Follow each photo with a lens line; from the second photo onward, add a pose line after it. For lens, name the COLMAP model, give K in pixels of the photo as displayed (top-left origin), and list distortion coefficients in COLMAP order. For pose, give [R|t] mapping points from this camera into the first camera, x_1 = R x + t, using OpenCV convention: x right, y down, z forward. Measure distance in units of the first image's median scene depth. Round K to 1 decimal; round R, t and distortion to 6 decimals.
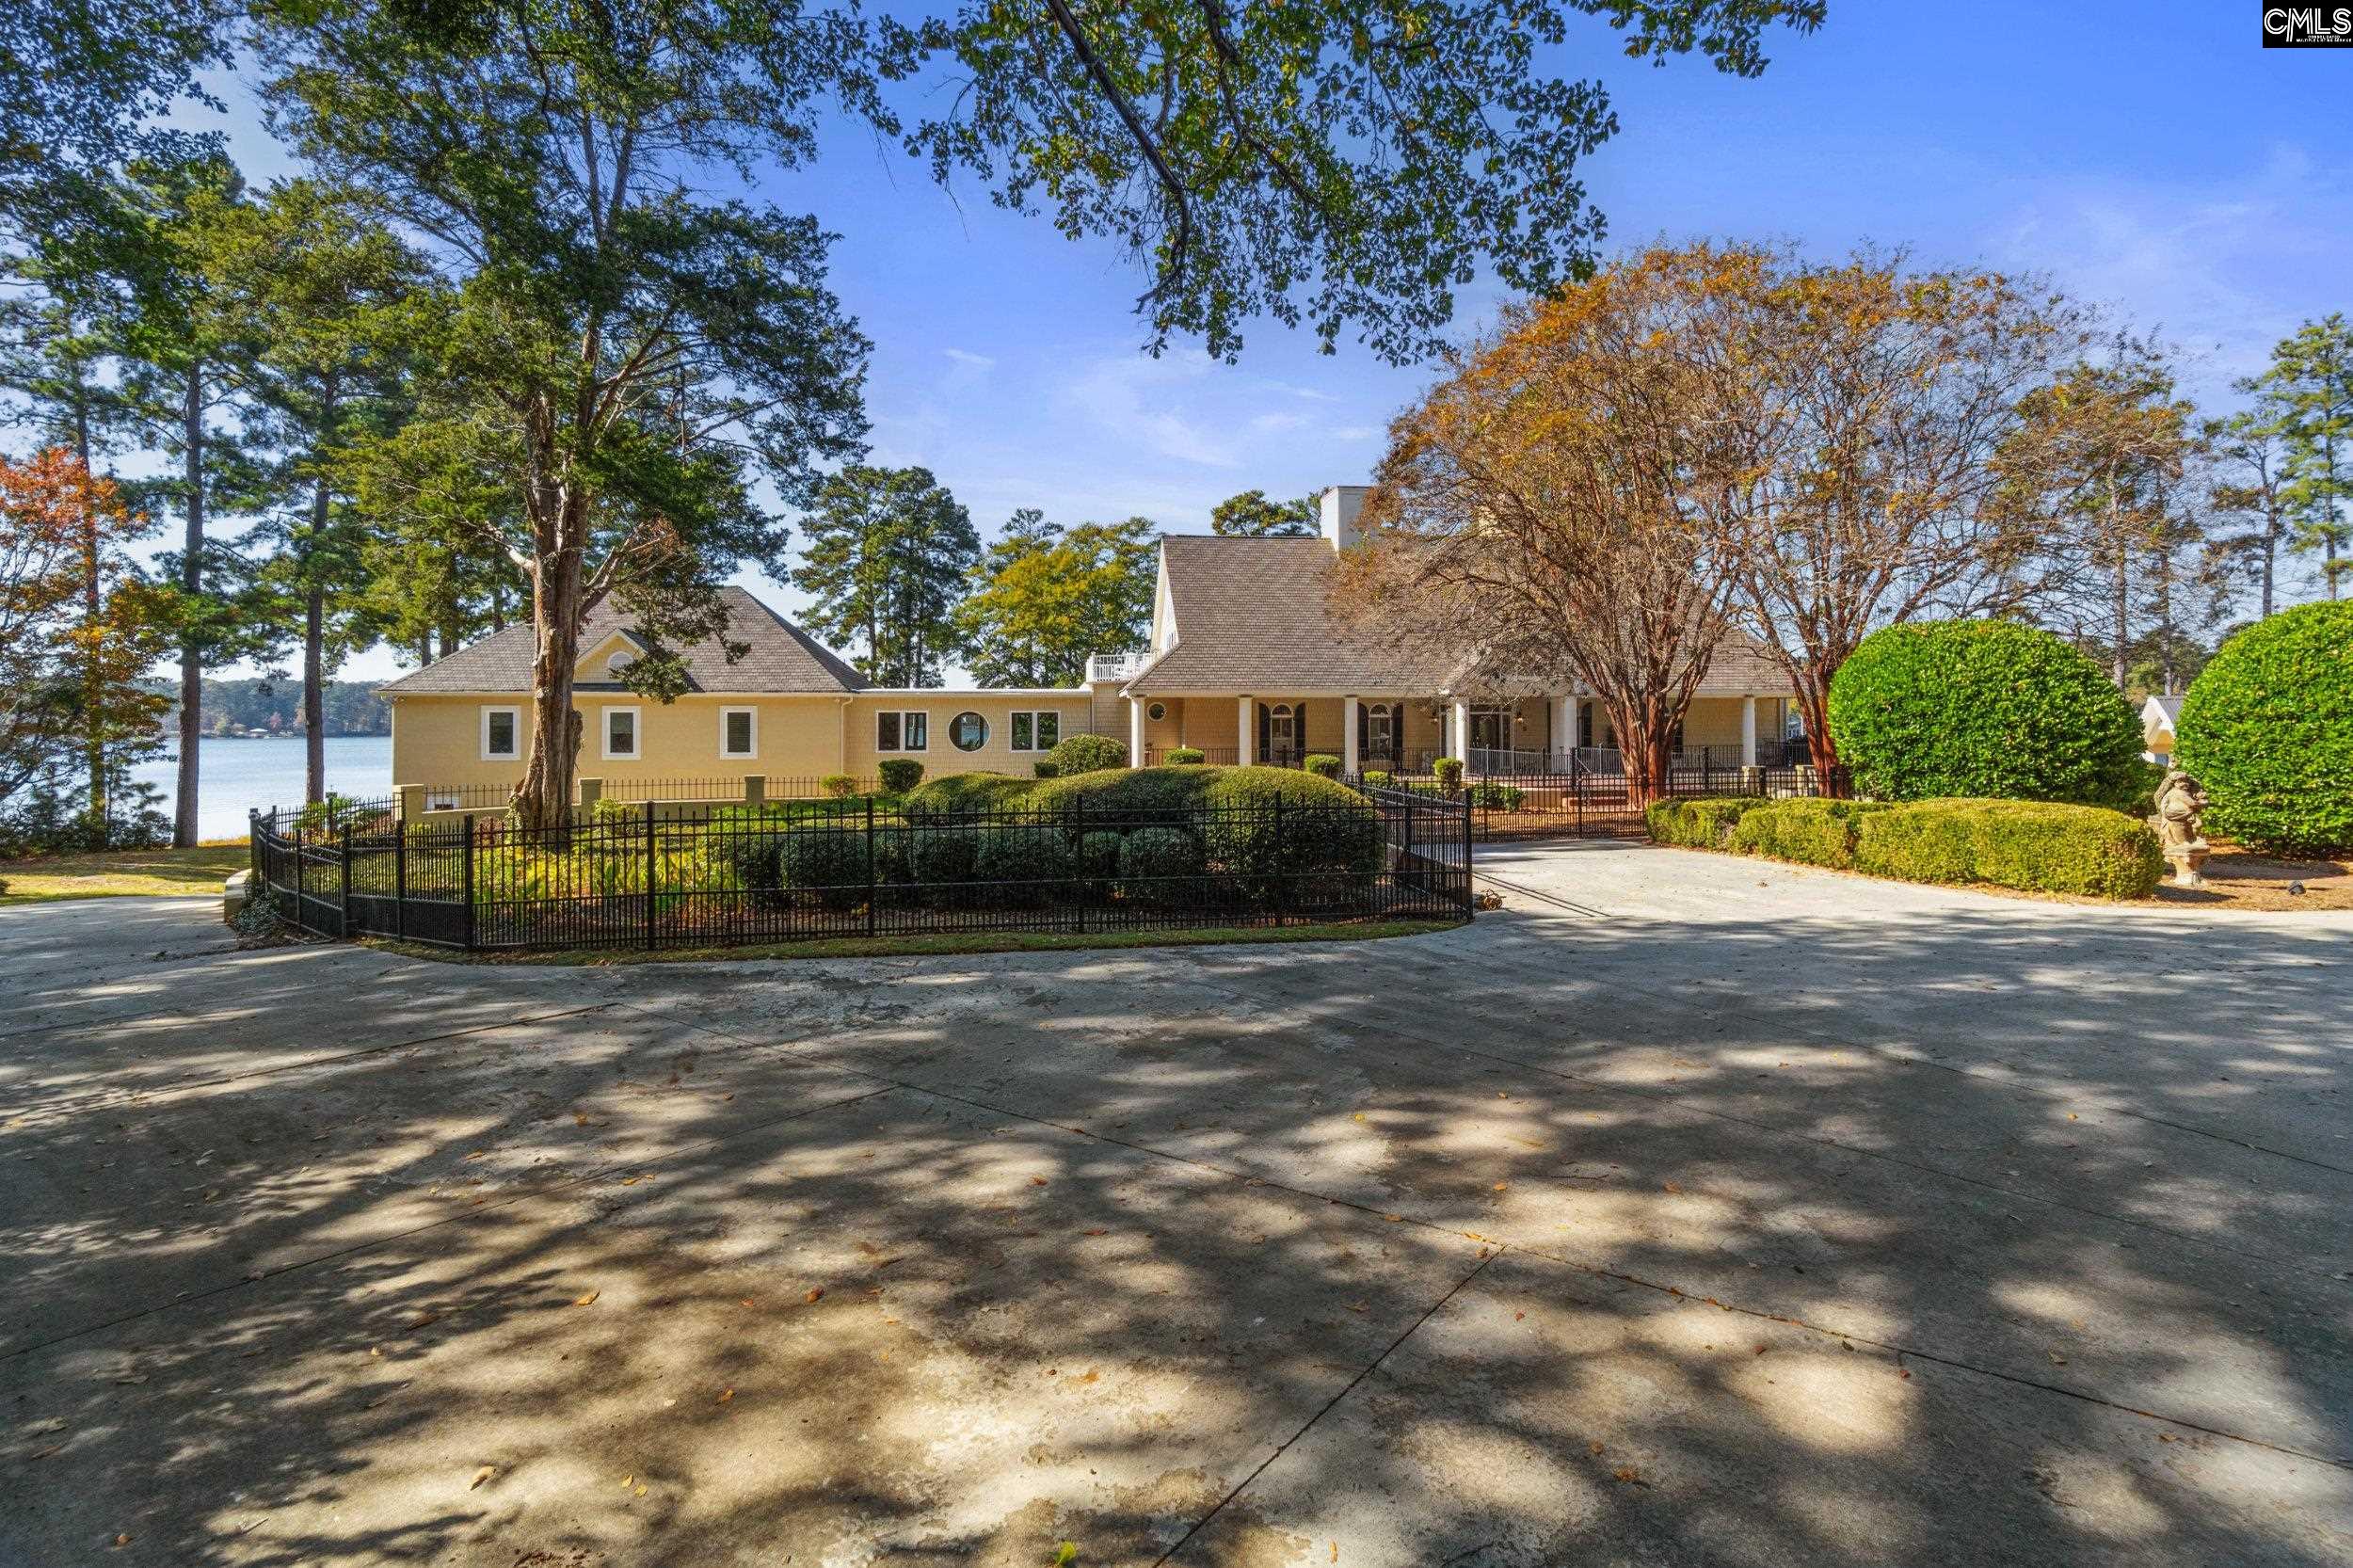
lens RADIAL K [[1020.0, 0, 1176.0], [0, 1020.0, 782.0], [0, 0, 1]] dist [-0.004701, 0.000159]
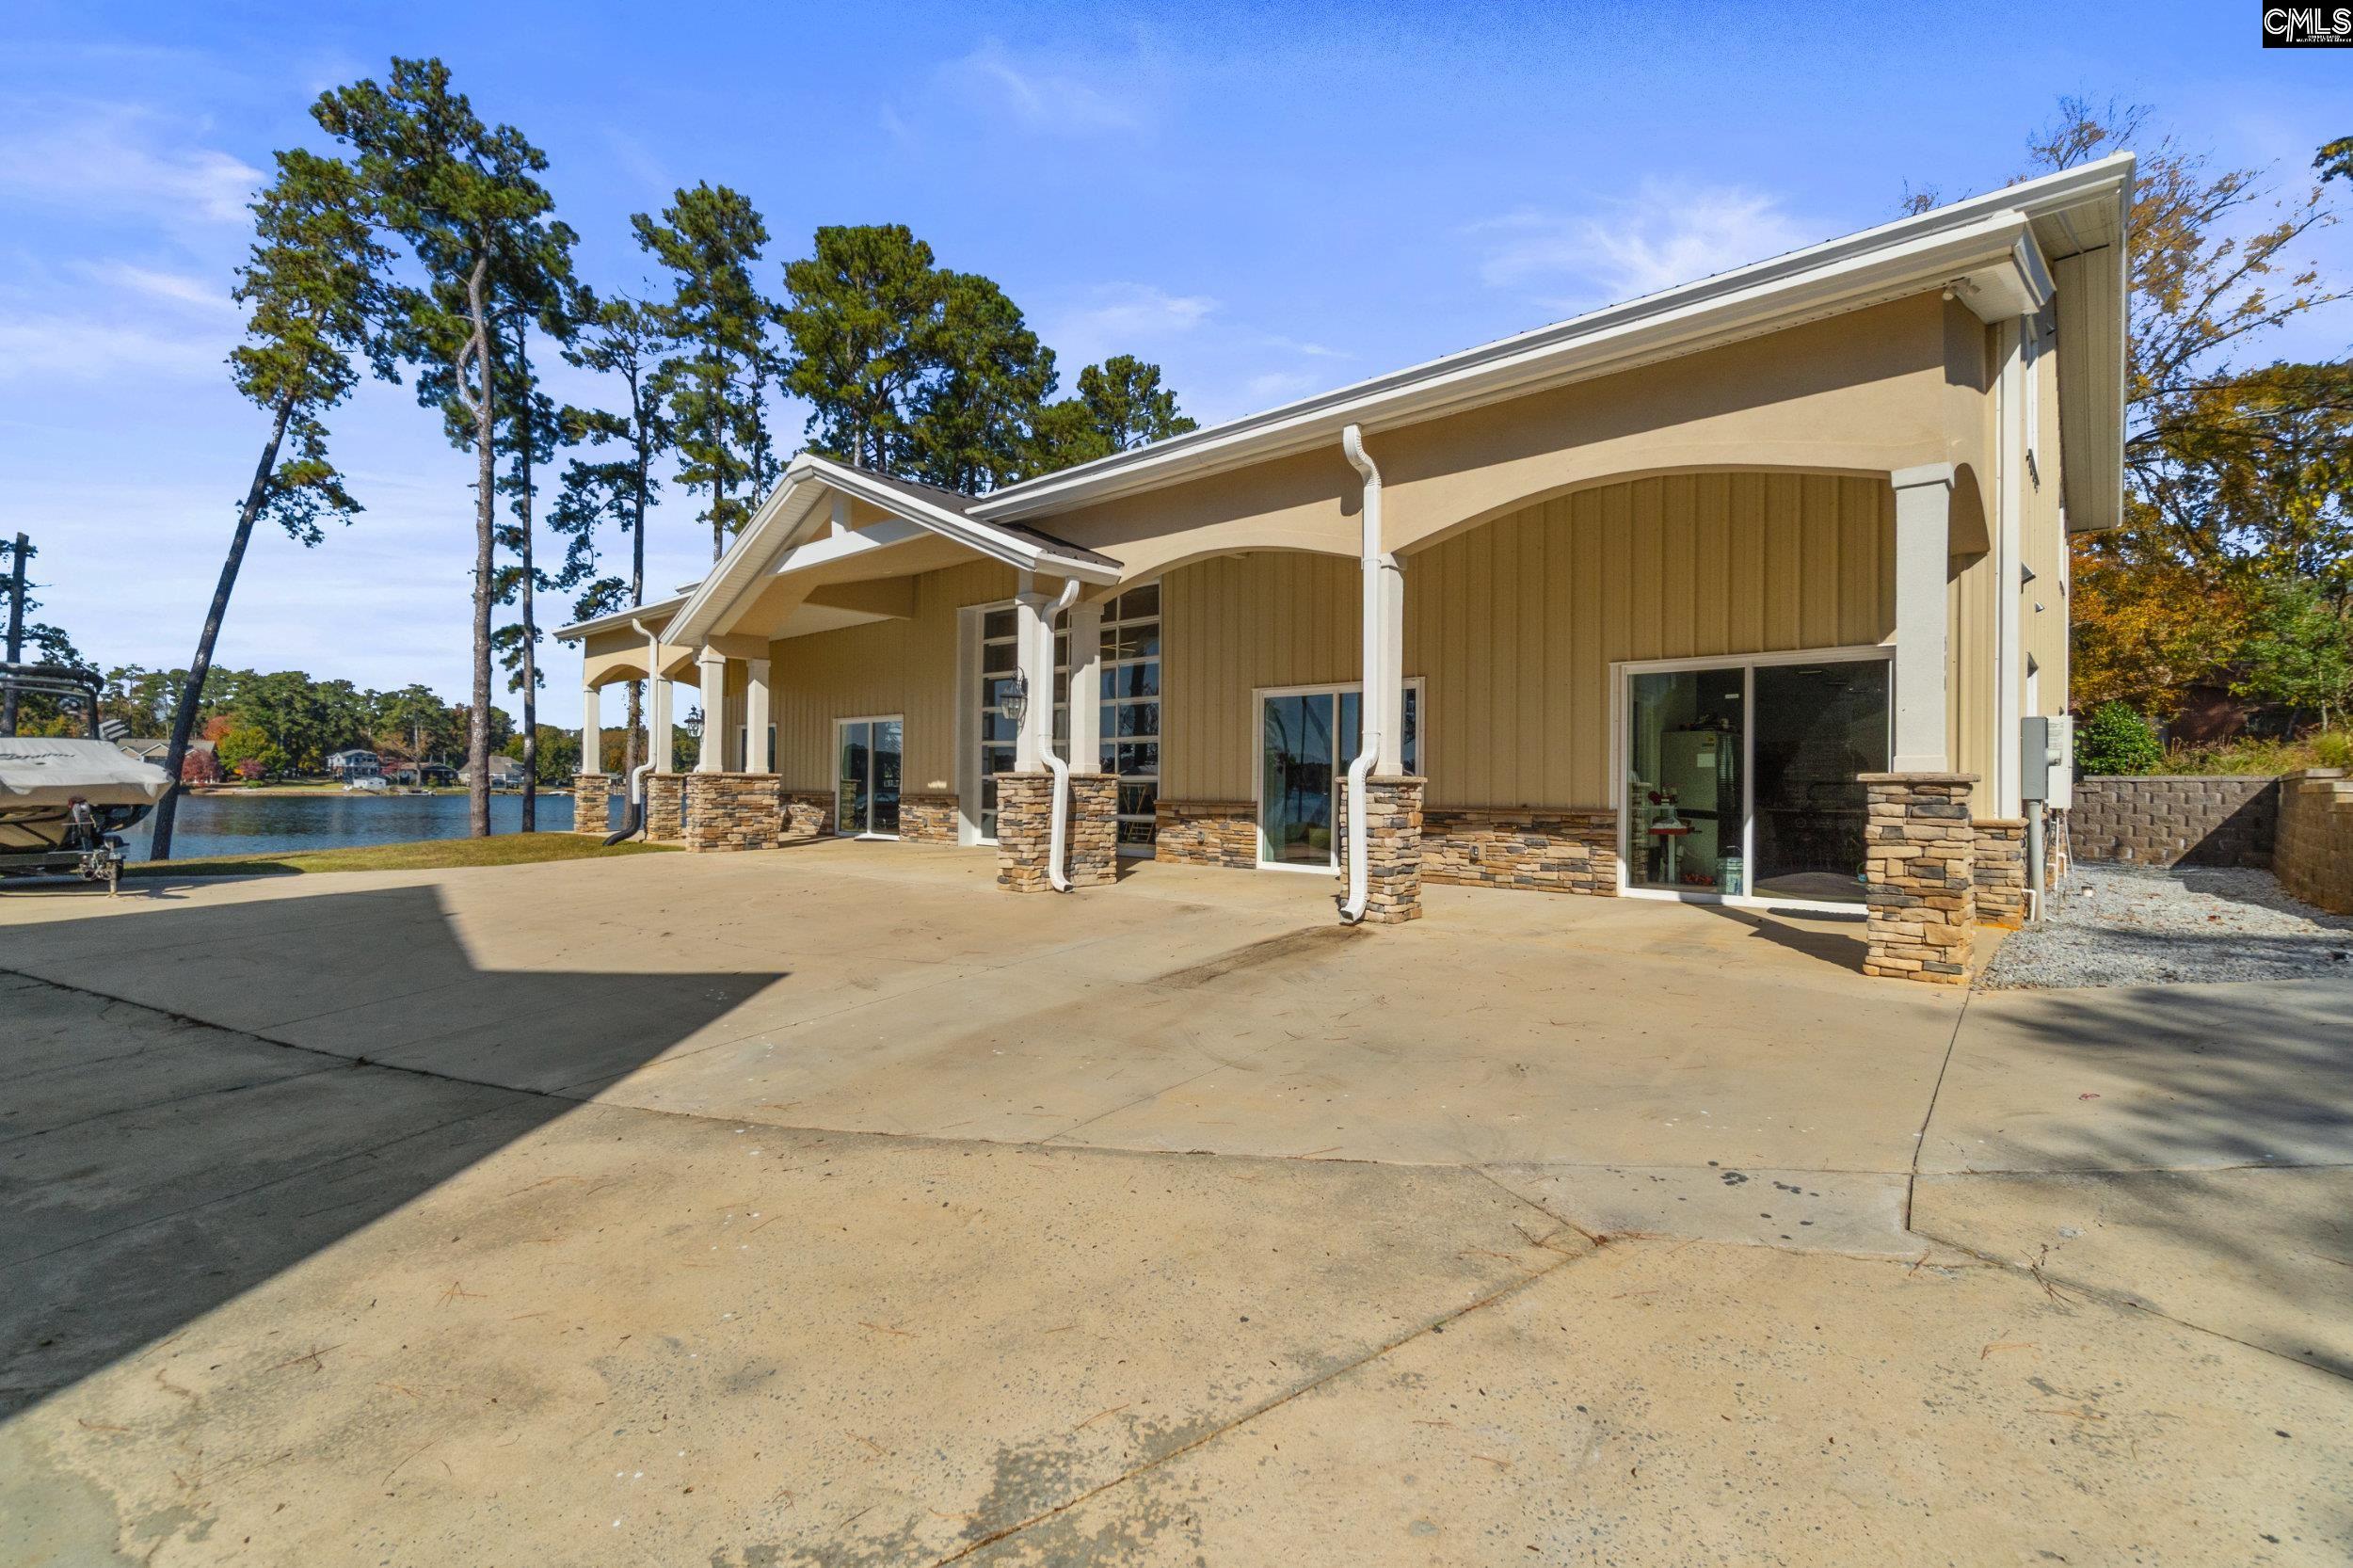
lens RADIAL K [[1020.0, 0, 1167.6], [0, 1020.0, 785.1], [0, 0, 1]] dist [-0.004701, 0.000159]
pose [[0.191636, 0.003106, 0.981461, 0.372224], [-0.004564, 0.999987, -0.002274, -0.002947], [-0.981455, -0.004044, 0.191648, 0.430920]]
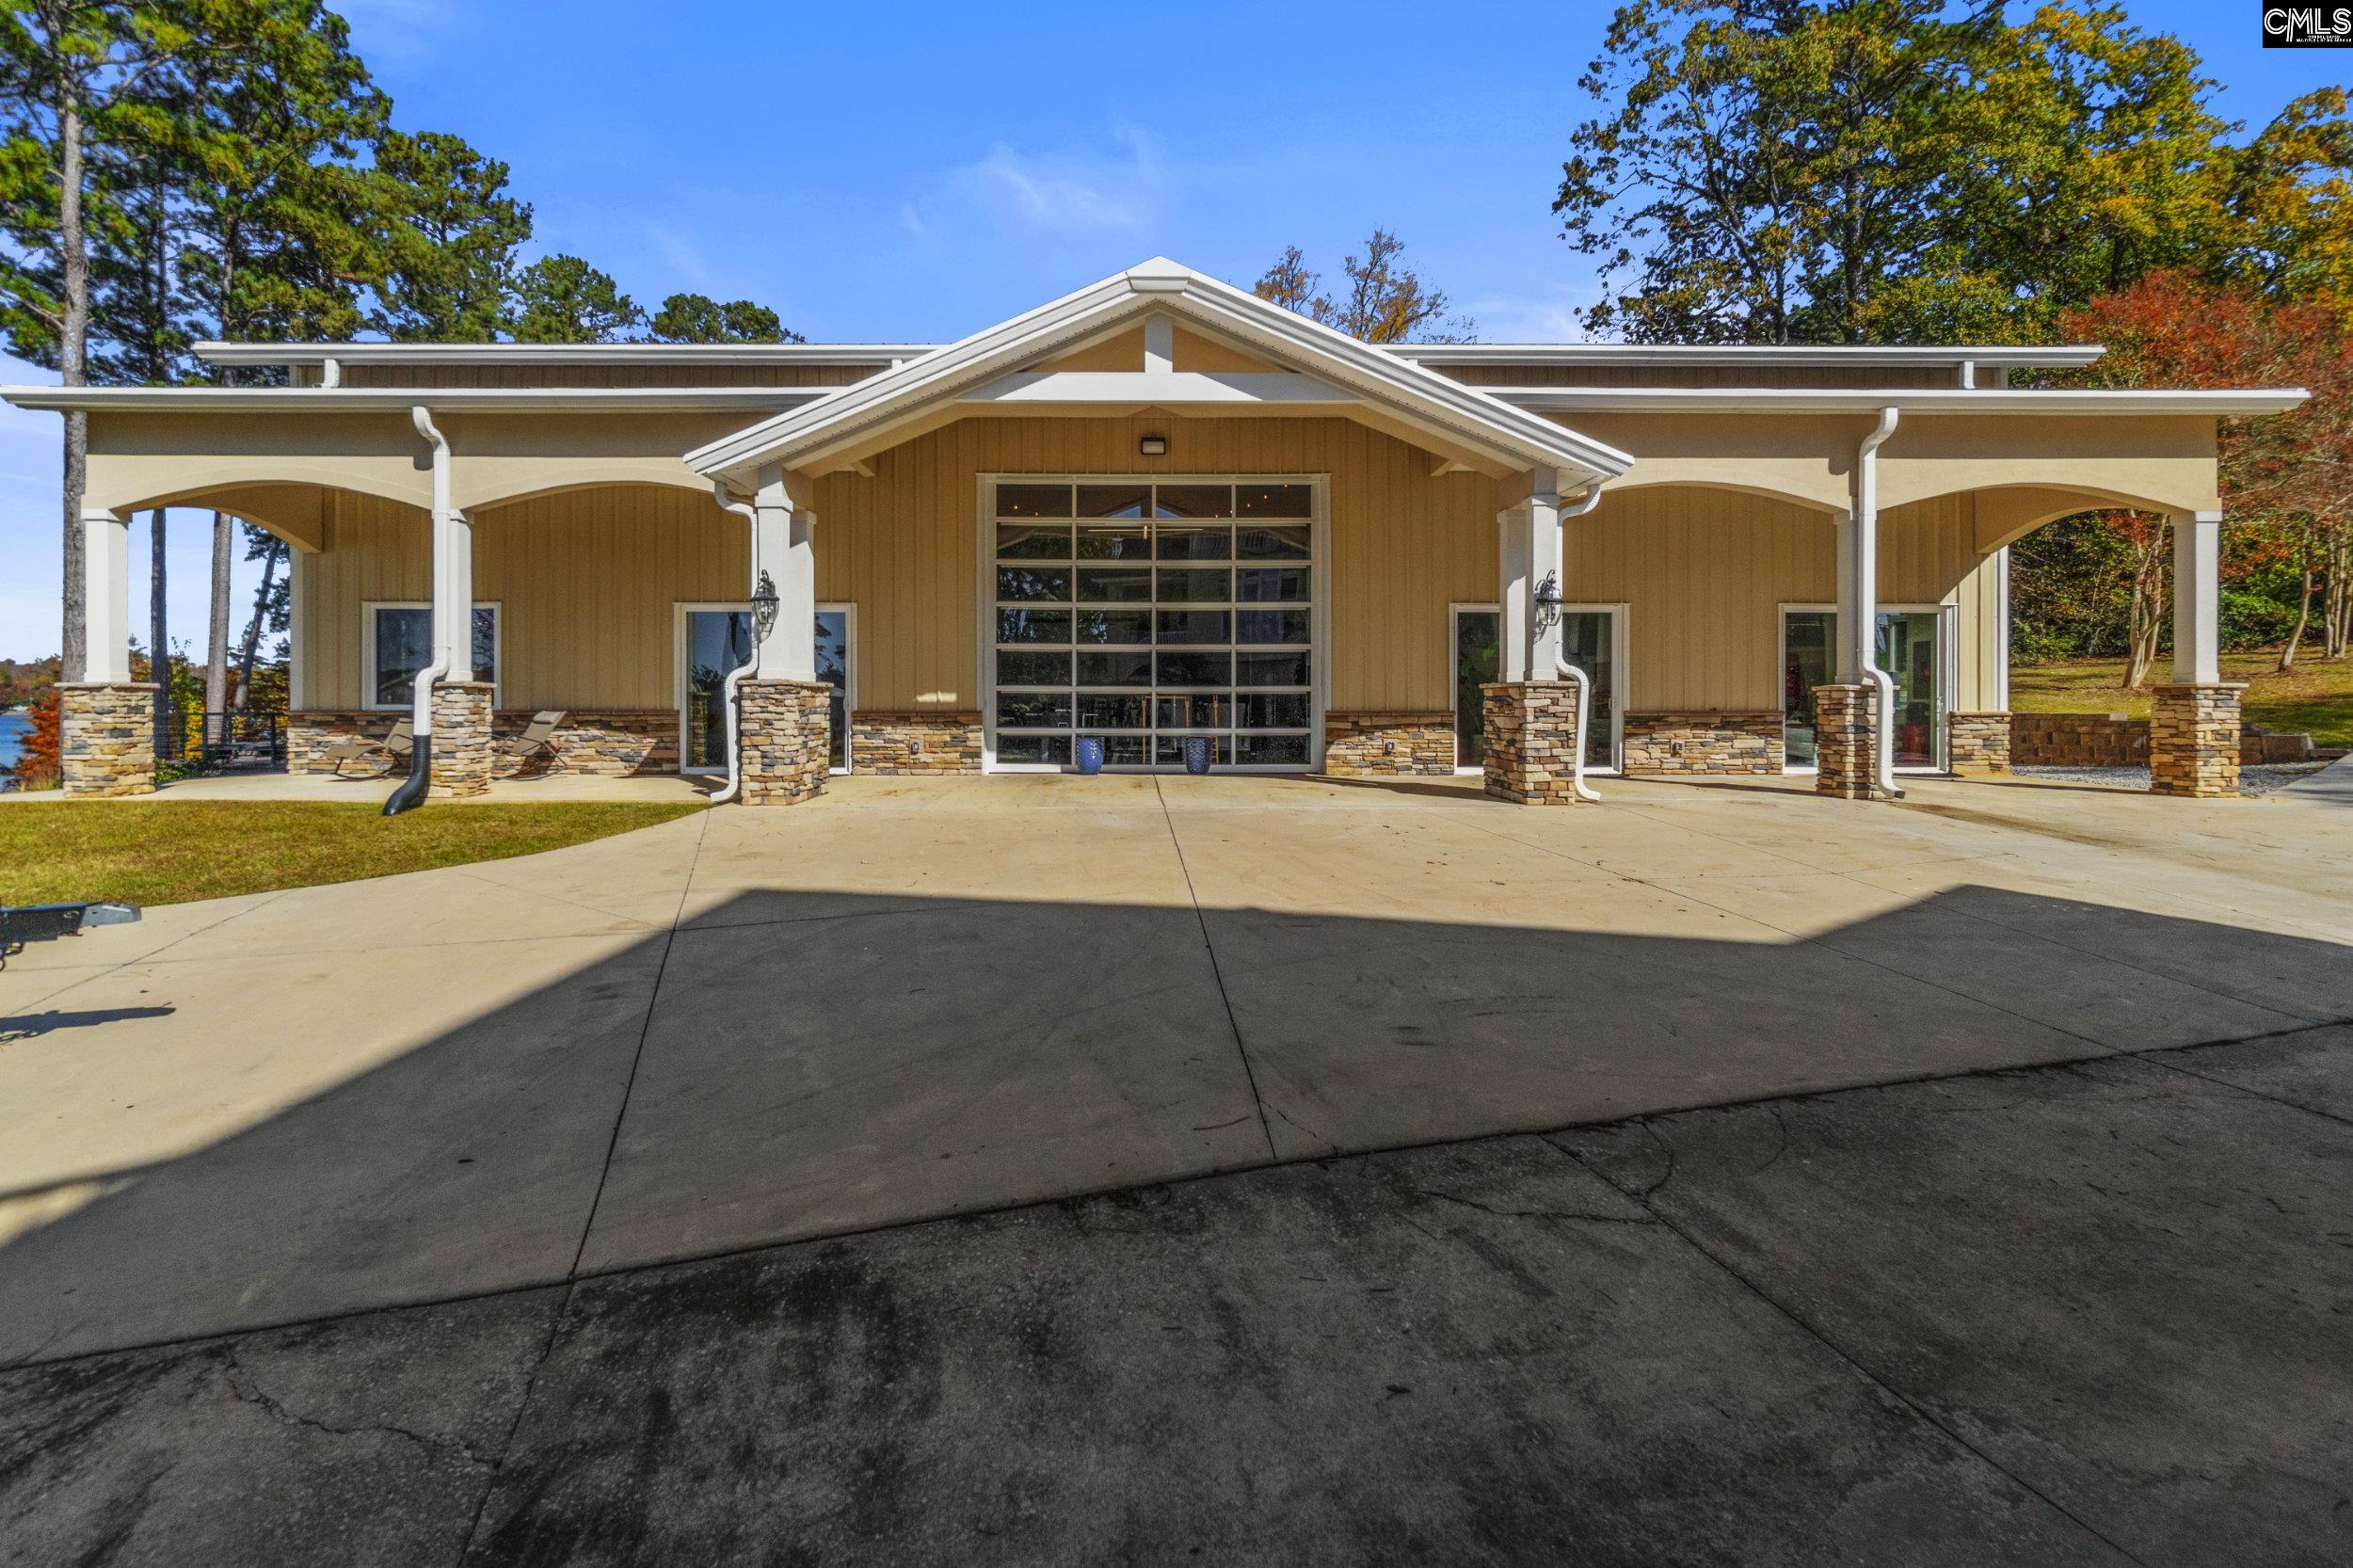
lens RADIAL K [[1020.0, 0, 1124.6], [0, 1020.0, 698.5], [0, 0, 1]] dist [-0.004701, 0.000159]
pose [[-0.525313, 0.006230, 0.850886, 0.538024], [0.005163, 0.999978, -0.004135, -0.000753], [-0.850893, 0.002221, -0.525334, 0.987387]]
